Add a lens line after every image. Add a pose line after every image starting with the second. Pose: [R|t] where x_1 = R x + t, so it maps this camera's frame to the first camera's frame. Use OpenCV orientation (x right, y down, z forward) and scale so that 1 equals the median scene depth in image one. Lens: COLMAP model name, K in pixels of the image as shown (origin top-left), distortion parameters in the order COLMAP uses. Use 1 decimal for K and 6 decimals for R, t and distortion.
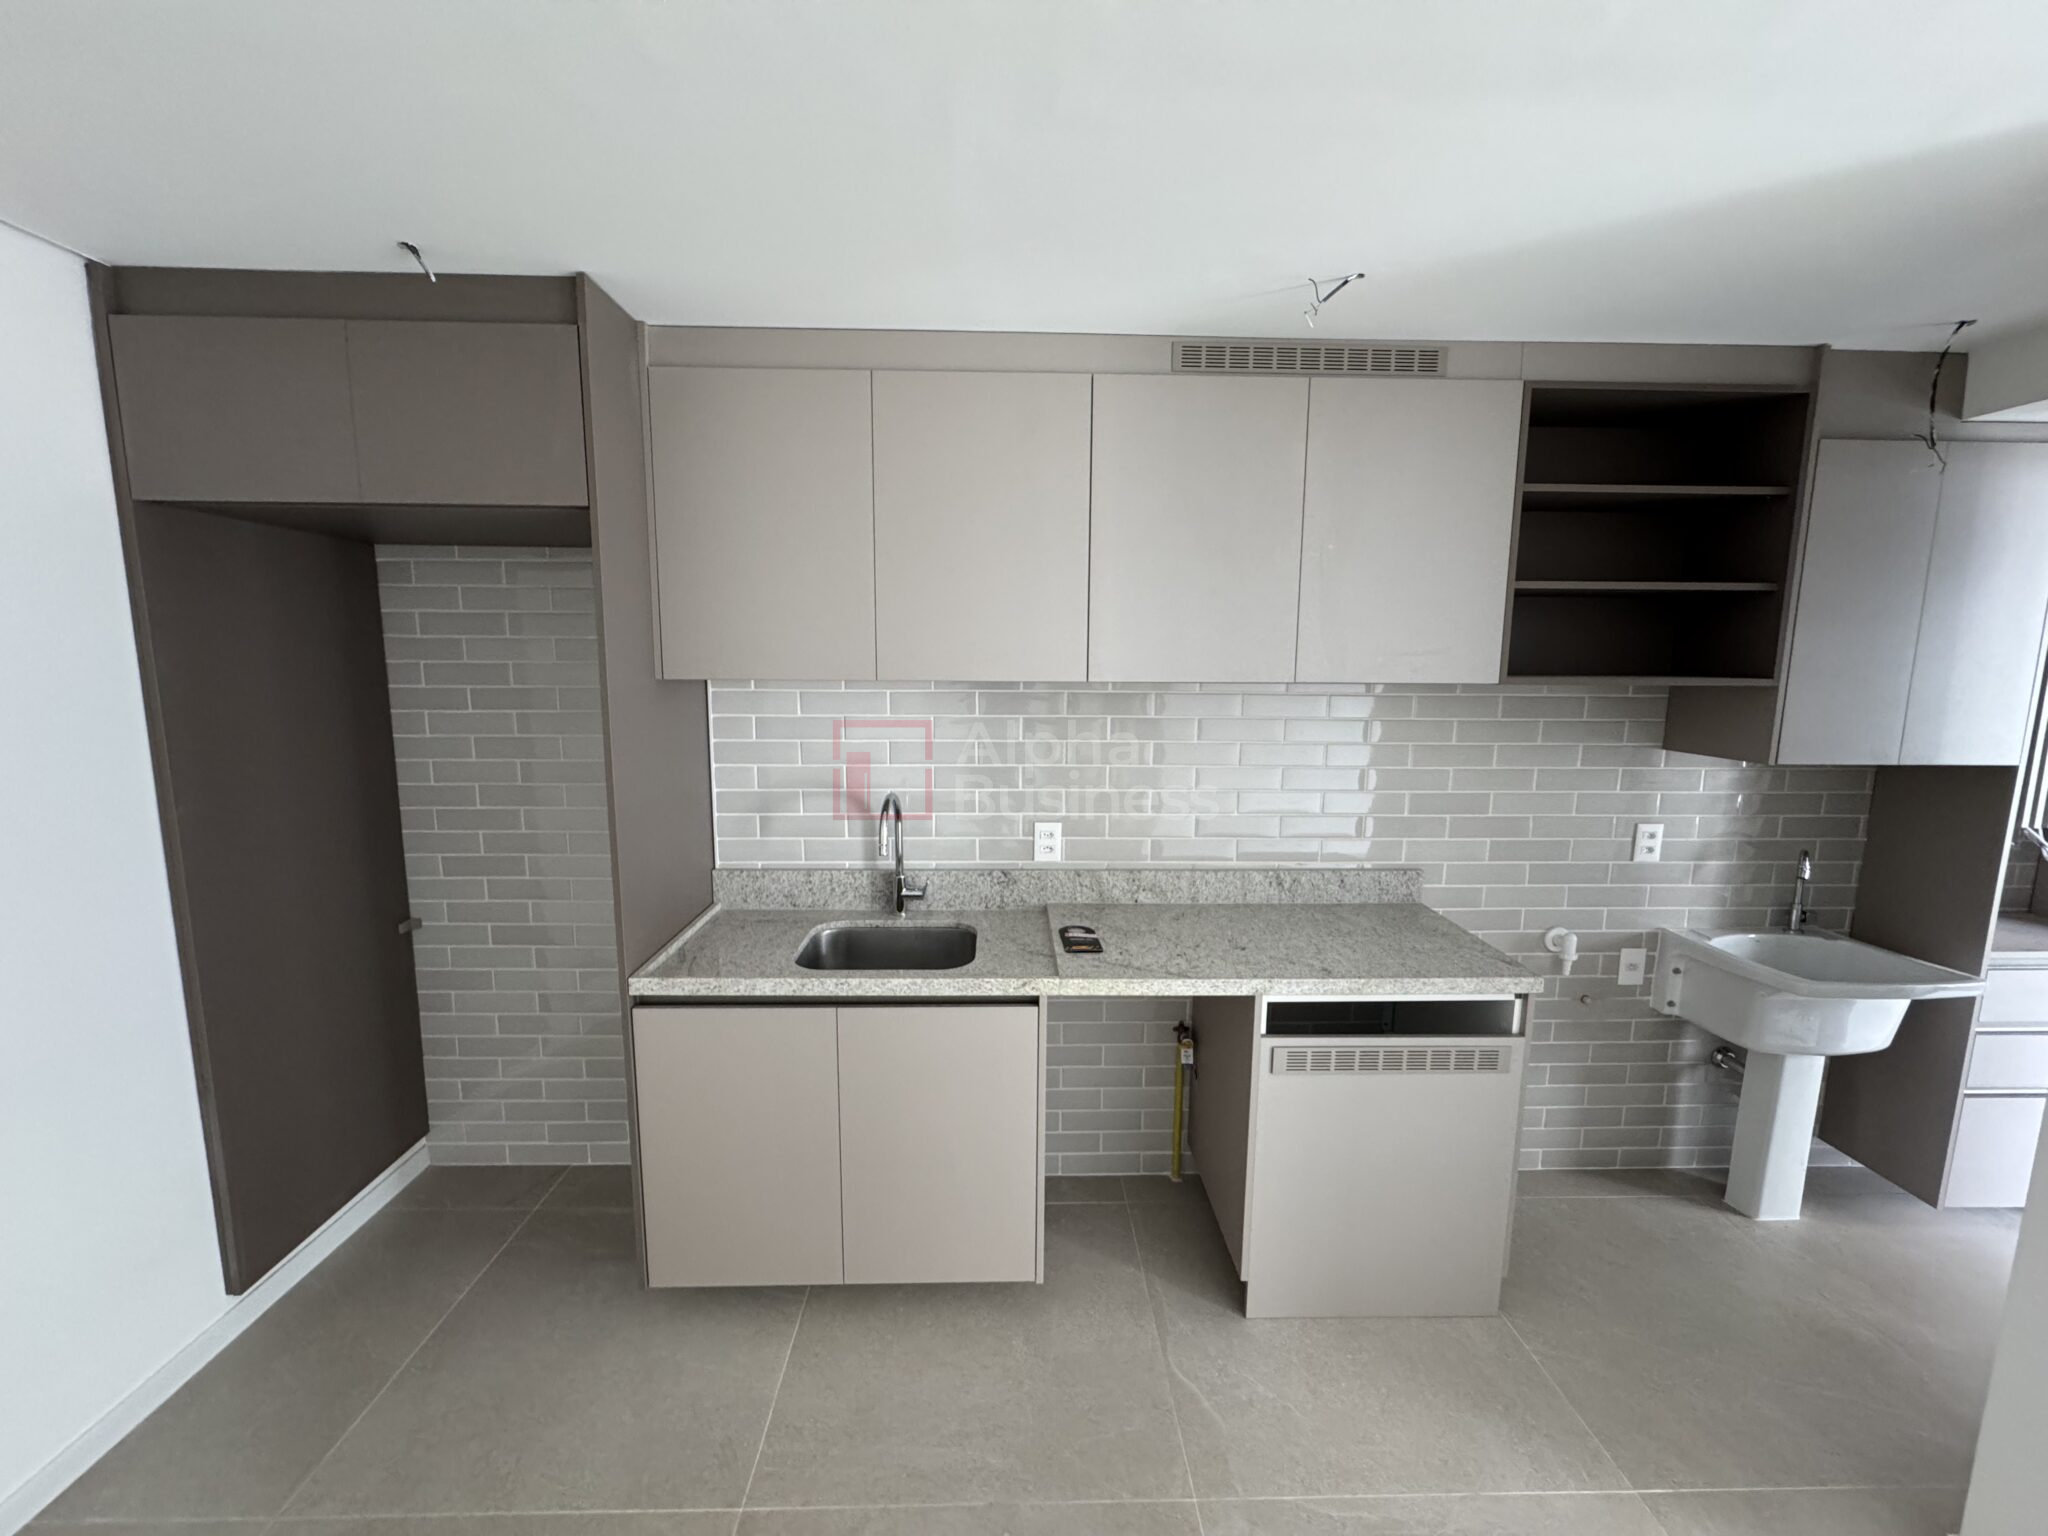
lens RADIAL K [[816.2, 0, 1019.6], [0, 816.2, 765.0], [0, 0, 1]] dist [-0.001003, -0.000132]
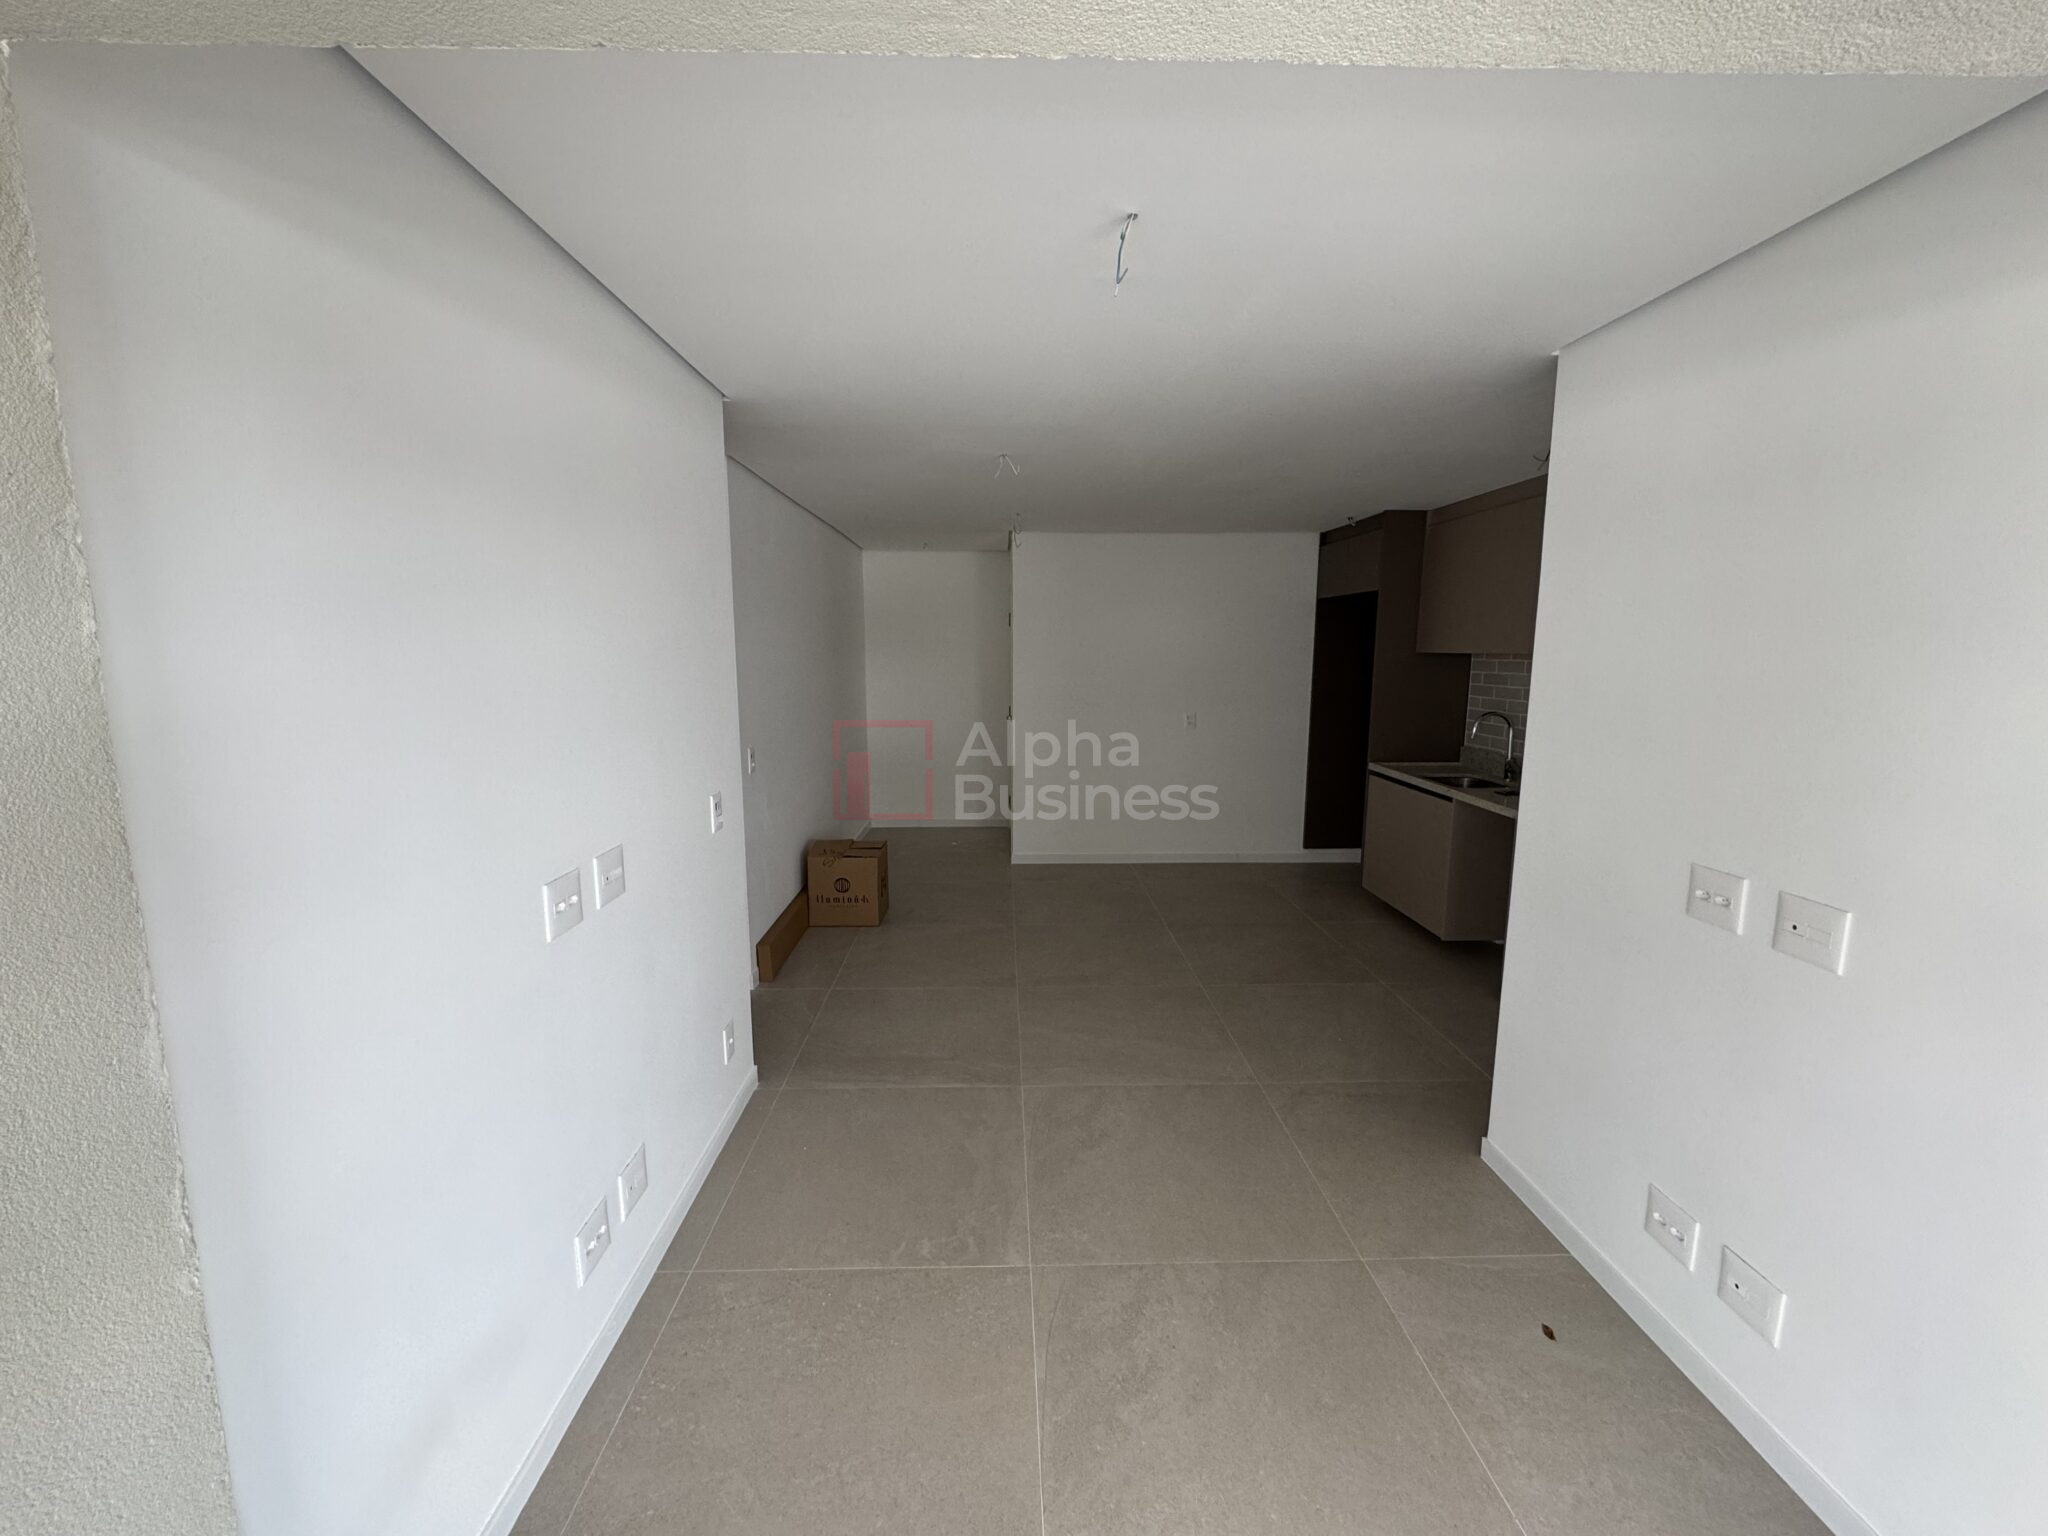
lens RADIAL K [[816.2, 0, 1019.6], [0, 816.2, 765.0], [0, 0, 1]] dist [-0.001003, -0.000132]
pose [[0.004773, 0.138254, -0.990385, 1.920501], [-0.137101, 0.981135, 0.136302, 0.053383], [0.990546, 0.135132, 0.023638, -0.183544]]
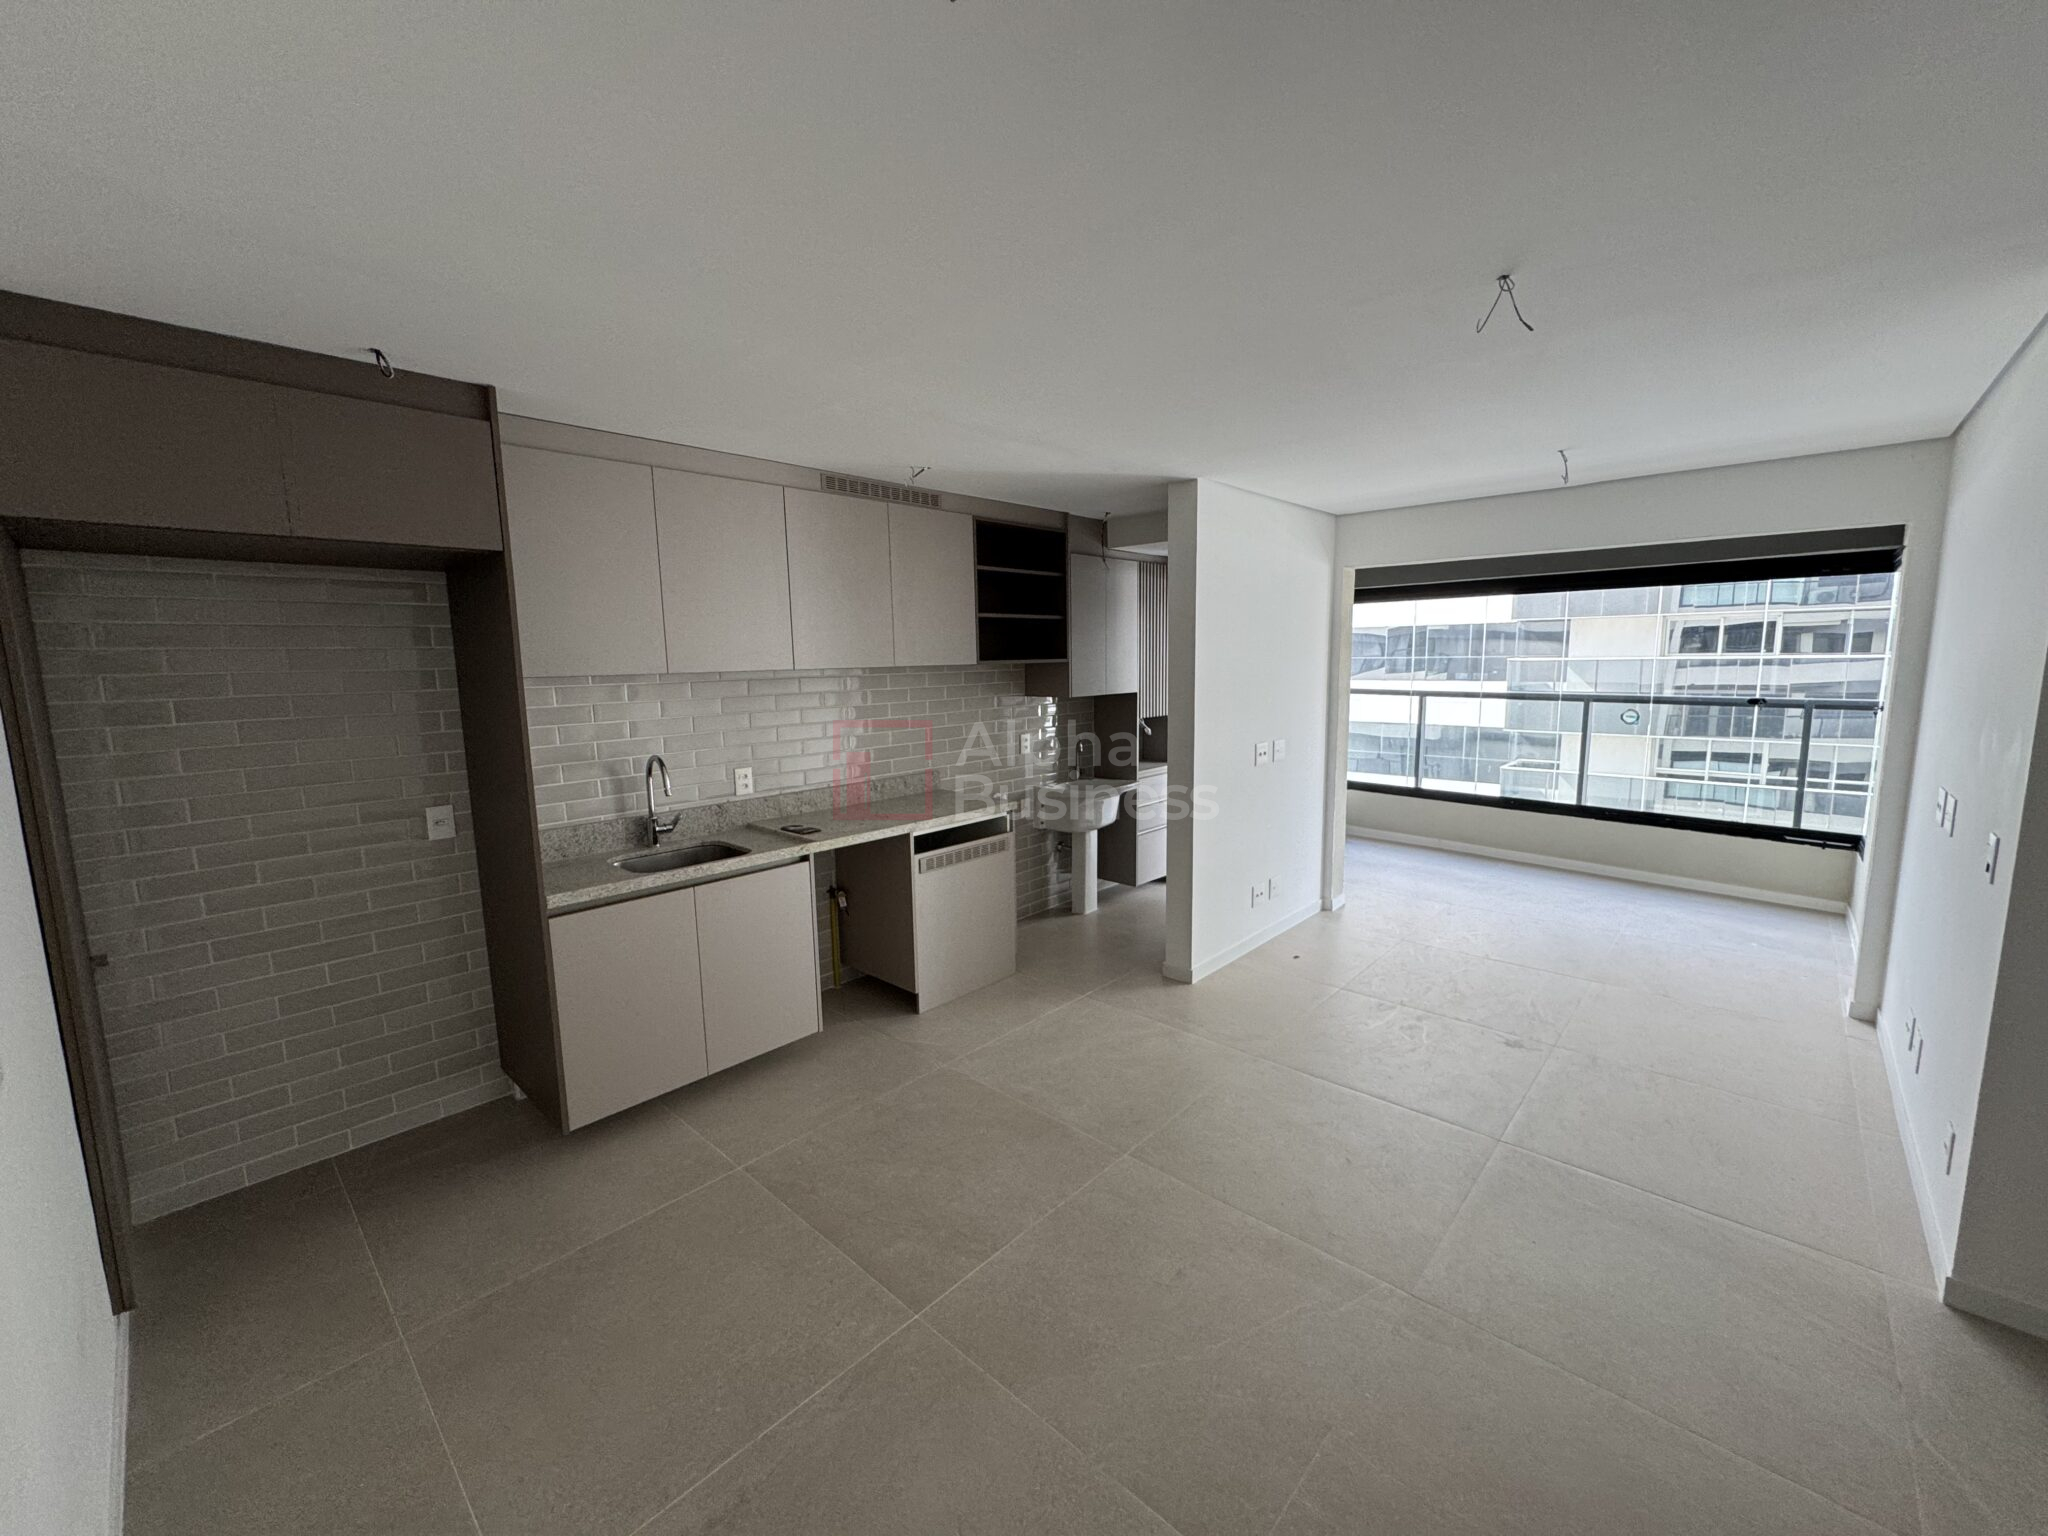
lens RADIAL K [[816.2, 0, 1019.6], [0, 816.2, 765.0], [0, 0, 1]] dist [-0.001003, -0.000132]
pose [[0.701398, -0.115097, 0.703415, -0.747721], [0.120592, 0.991812, 0.042040, 0.072201], [-0.702494, 0.055340, 0.709535, -0.461467]]
